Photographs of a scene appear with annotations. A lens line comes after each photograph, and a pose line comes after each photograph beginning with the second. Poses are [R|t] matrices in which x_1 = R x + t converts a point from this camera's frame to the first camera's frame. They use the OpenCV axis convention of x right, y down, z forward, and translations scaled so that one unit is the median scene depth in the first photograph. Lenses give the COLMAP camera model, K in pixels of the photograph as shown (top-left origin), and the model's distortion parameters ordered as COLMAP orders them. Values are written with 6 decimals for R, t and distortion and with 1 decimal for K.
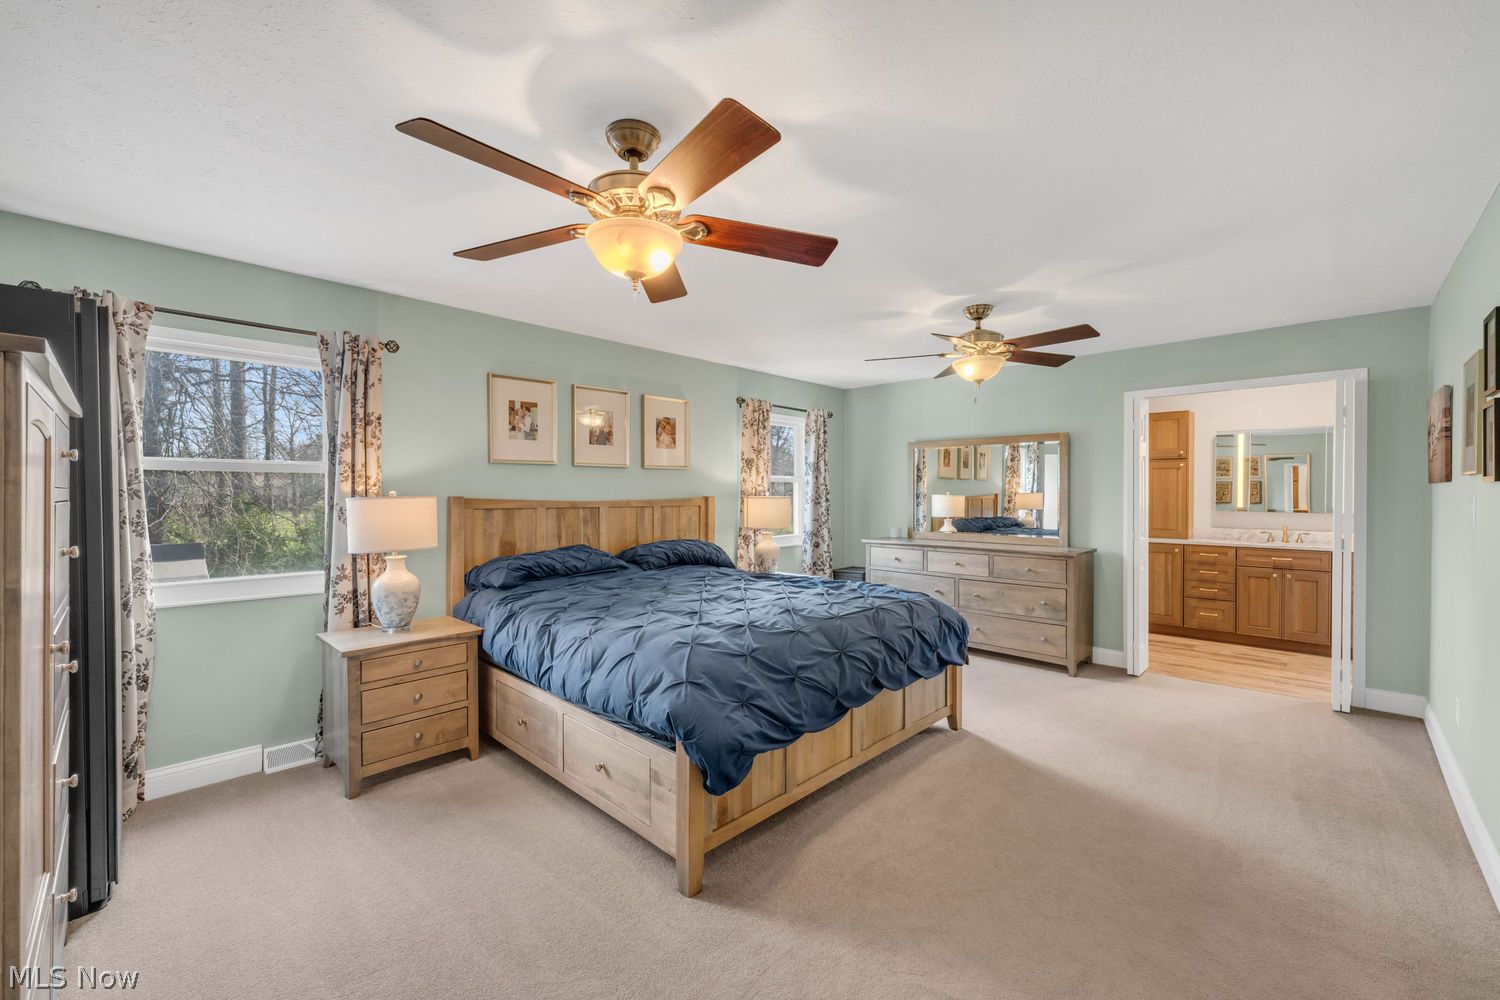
lens RADIAL K [[610.0, 0, 758.9], [0, 610.0, 495.6], [0, 0, 1]] dist [0.003953, 0.000144]
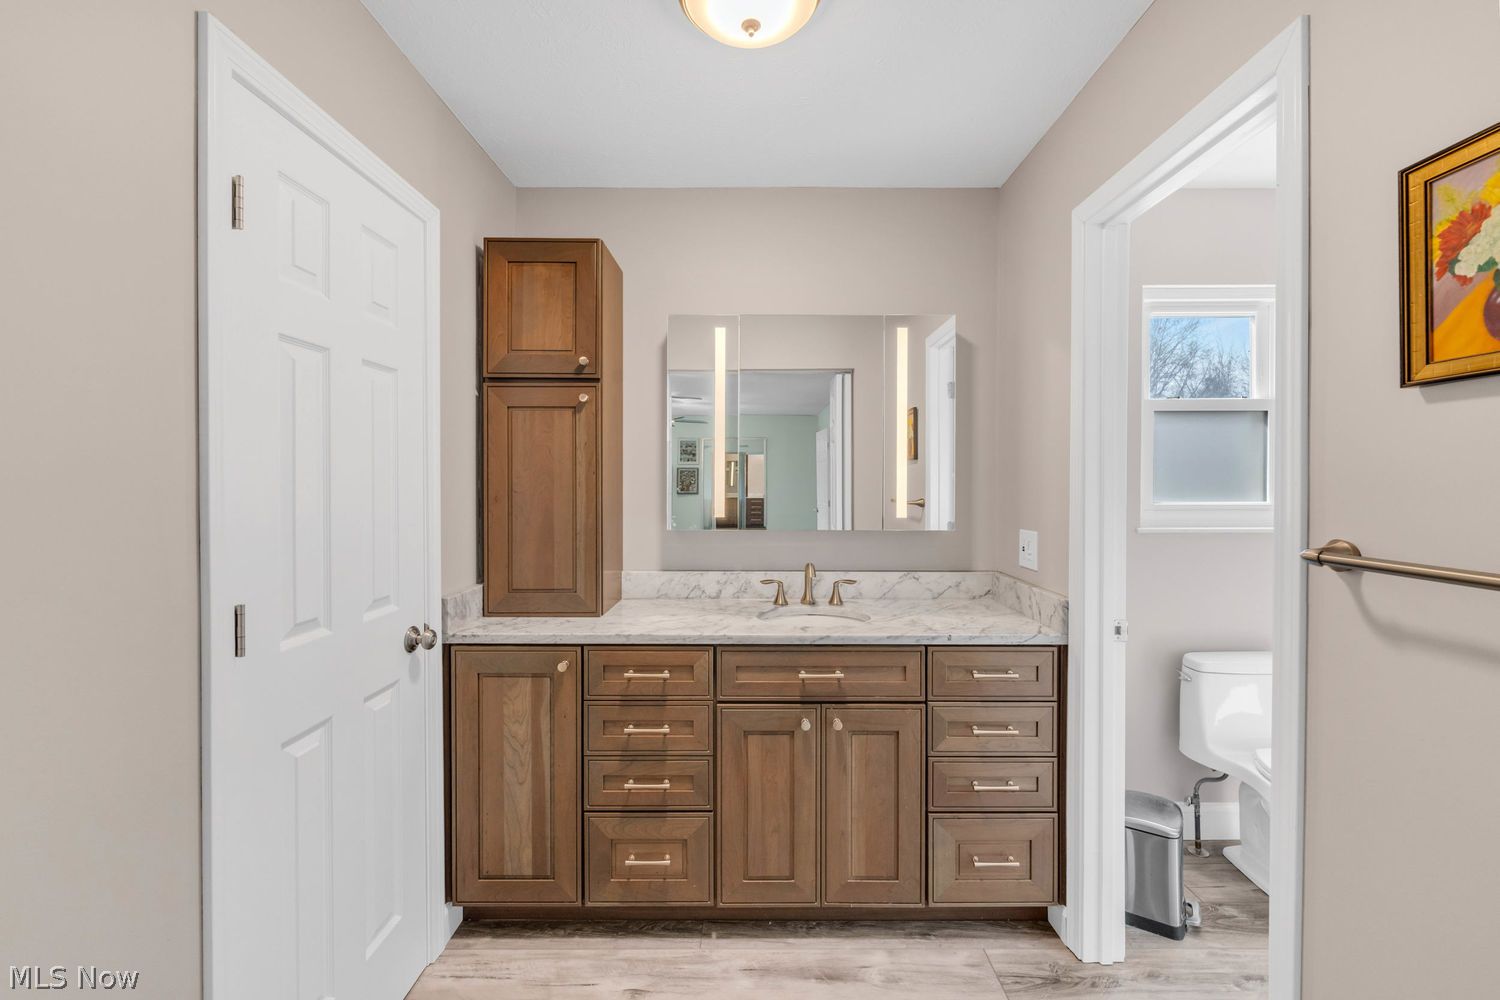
lens RADIAL K [[610.0, 0, 757.6], [0, 610.0, 493.1], [0, 0, 1]] dist [0.003953, 0.000144]
pose [[0.727313, -0.003132, 0.686298, 0.369419], [0.006303, 0.999978, -0.002117, 0.002256], [-0.686276, 0.005865, 0.727317, 0.480904]]
